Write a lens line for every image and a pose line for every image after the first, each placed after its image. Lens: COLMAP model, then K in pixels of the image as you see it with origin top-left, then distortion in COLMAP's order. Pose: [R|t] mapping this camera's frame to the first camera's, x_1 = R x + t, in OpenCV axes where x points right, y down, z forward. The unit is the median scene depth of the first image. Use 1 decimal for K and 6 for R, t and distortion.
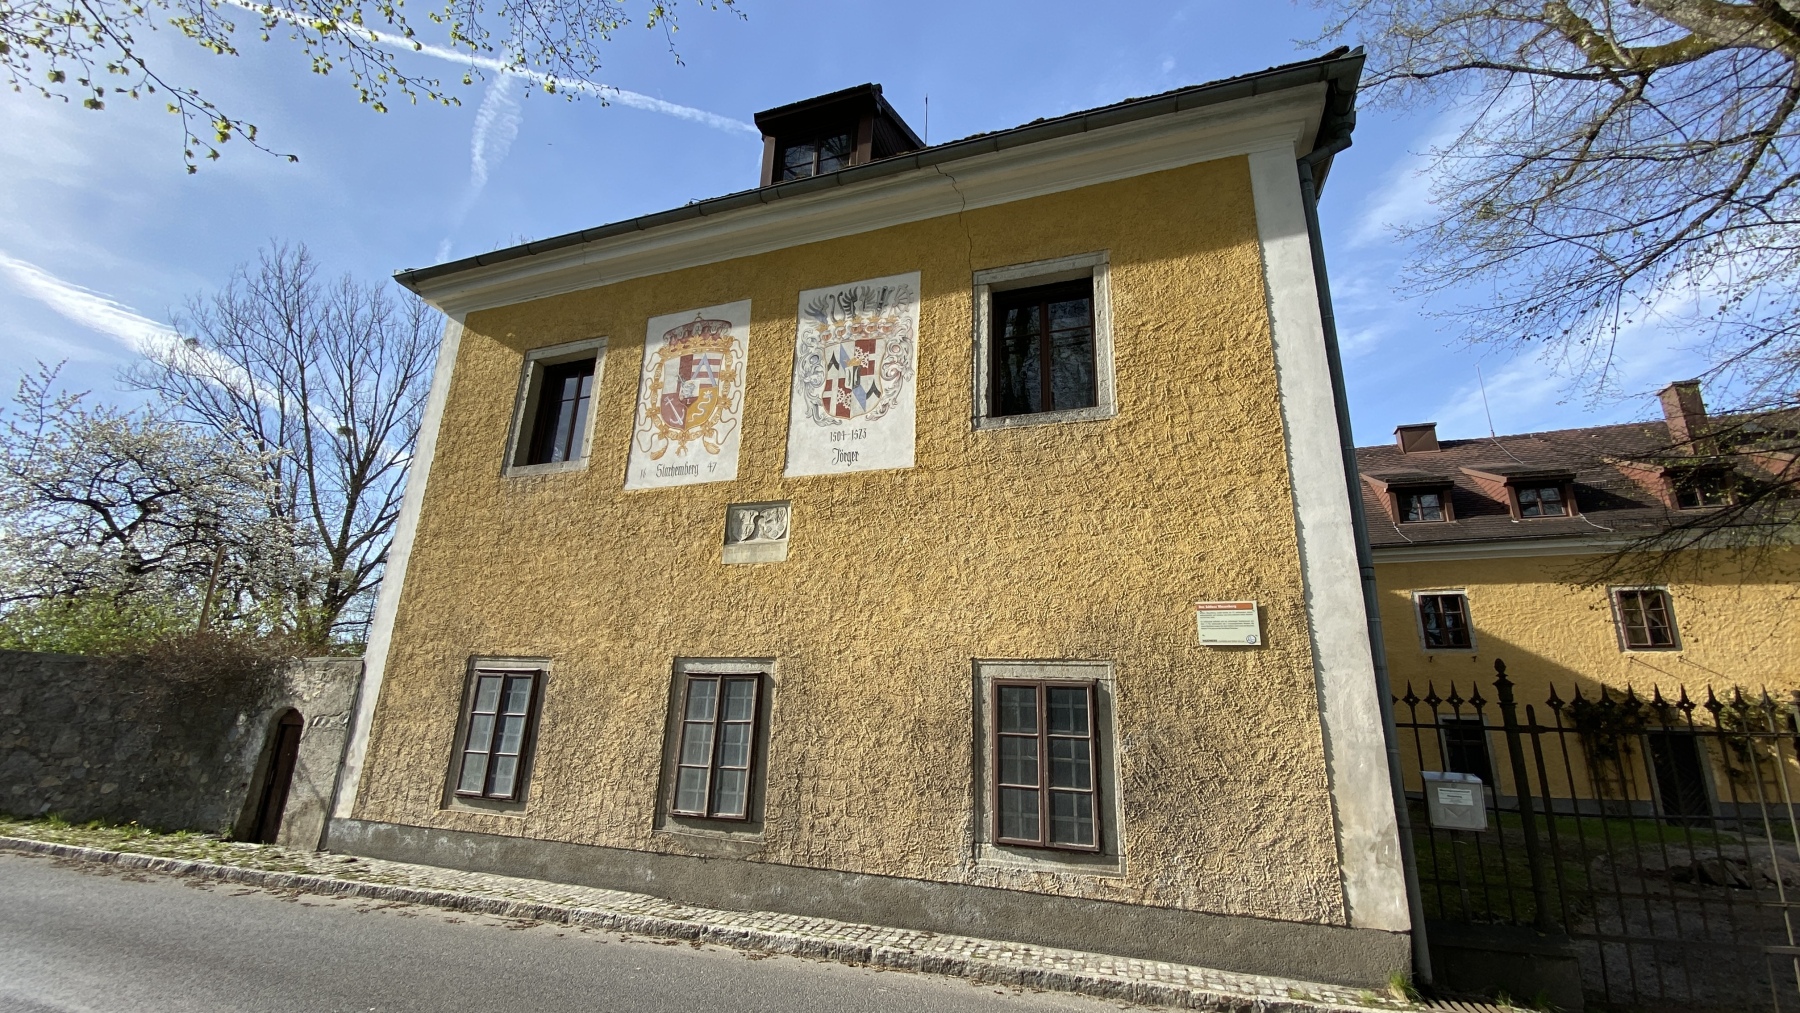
lens RADIAL K [[690.5, 0, 900.0], [0, 690.5, 506.5], [0, 0, 1]] dist [-0.000283, -0.009540]
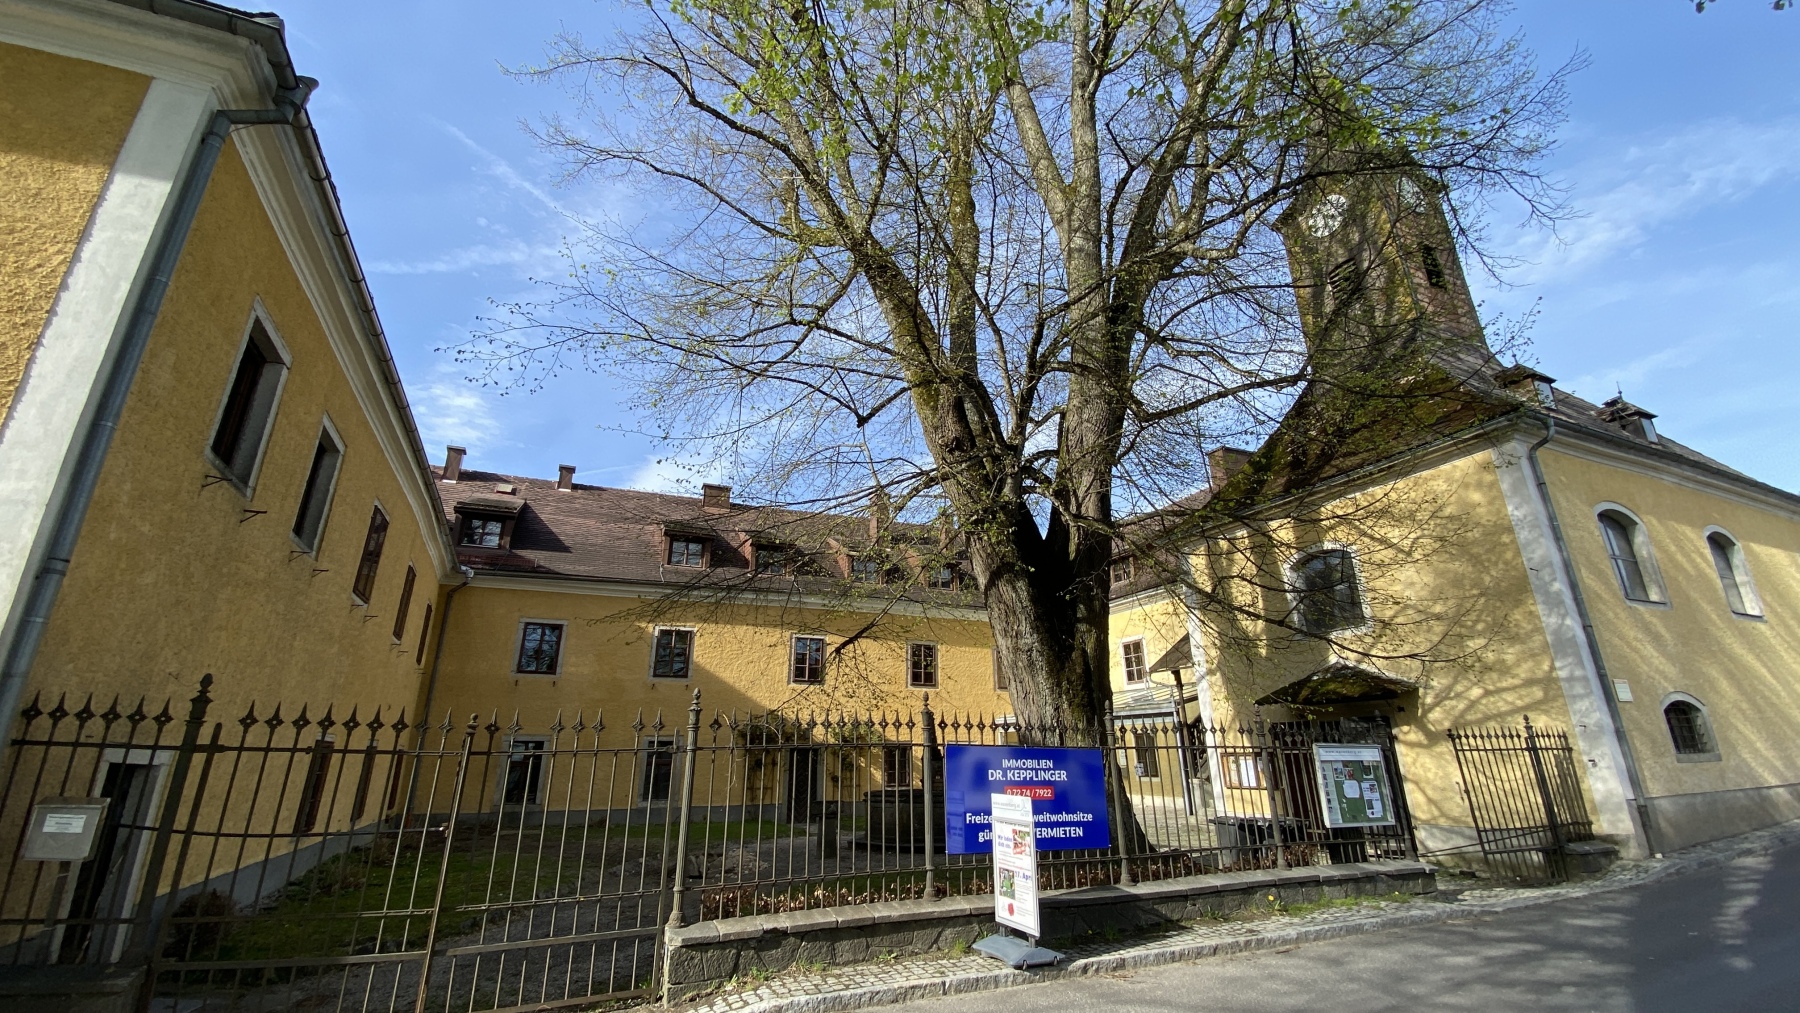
lens RADIAL K [[690.5, 0, 900.0], [0, 690.5, 506.5], [0, 0, 1]] dist [-0.000283, -0.009540]
pose [[0.729415, 0.192429, 0.656449, 0.287203], [-0.168484, 0.980595, -0.100237, -0.022405], [-0.662999, -0.037487, 0.747681, -0.104393]]
